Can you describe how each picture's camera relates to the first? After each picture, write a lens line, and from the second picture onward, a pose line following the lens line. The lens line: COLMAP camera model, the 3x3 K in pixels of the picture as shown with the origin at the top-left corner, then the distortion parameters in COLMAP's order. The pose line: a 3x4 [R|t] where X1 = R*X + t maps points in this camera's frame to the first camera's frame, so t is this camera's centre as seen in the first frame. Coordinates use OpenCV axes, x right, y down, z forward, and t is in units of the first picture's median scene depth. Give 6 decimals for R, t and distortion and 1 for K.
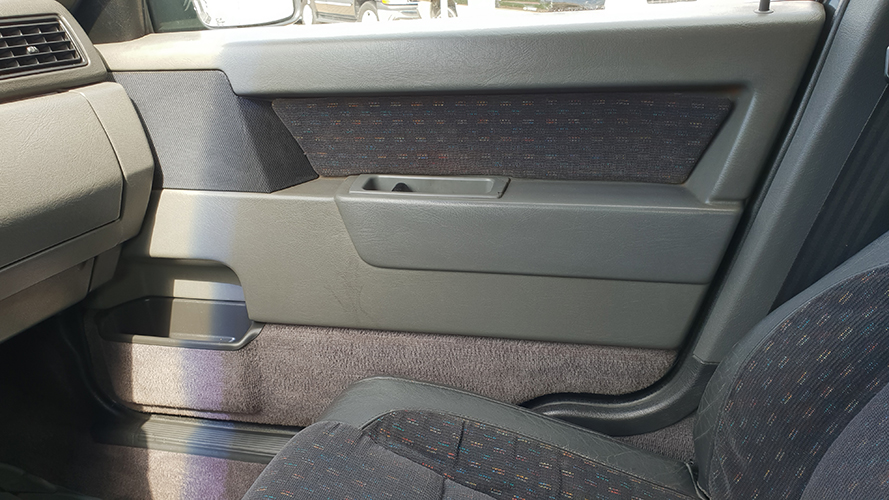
lens RADIAL K [[714.5, 0, 453.5], [0, 714.5, 252.5], [0, 0, 1]] dist [0.042720, -0.012176]
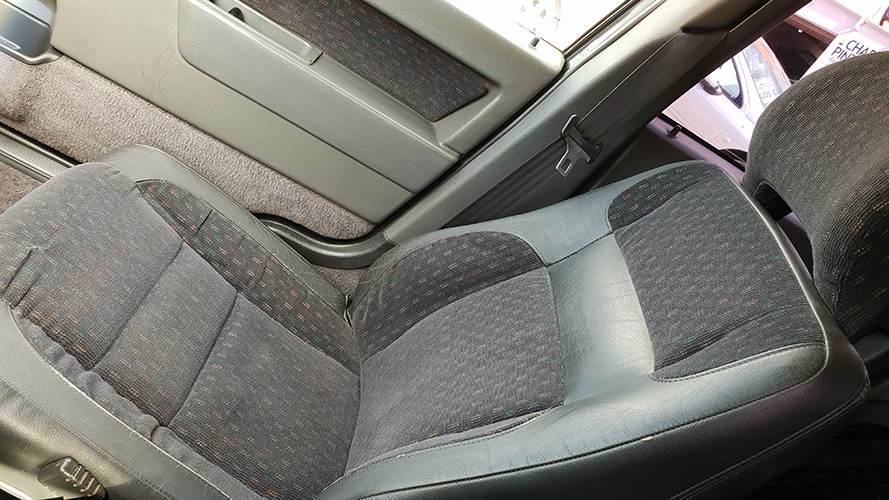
lens RADIAL K [[714.5, 0, 443.2], [0, 714.5, 250.6], [0, 0, 1]] dist [0.042720, -0.012176]
pose [[0.826907, 0.384430, 0.410413, -0.146678], [-0.467955, 0.875136, 0.123110, -0.060109], [-0.311840, -0.293856, 0.903551, -0.354112]]
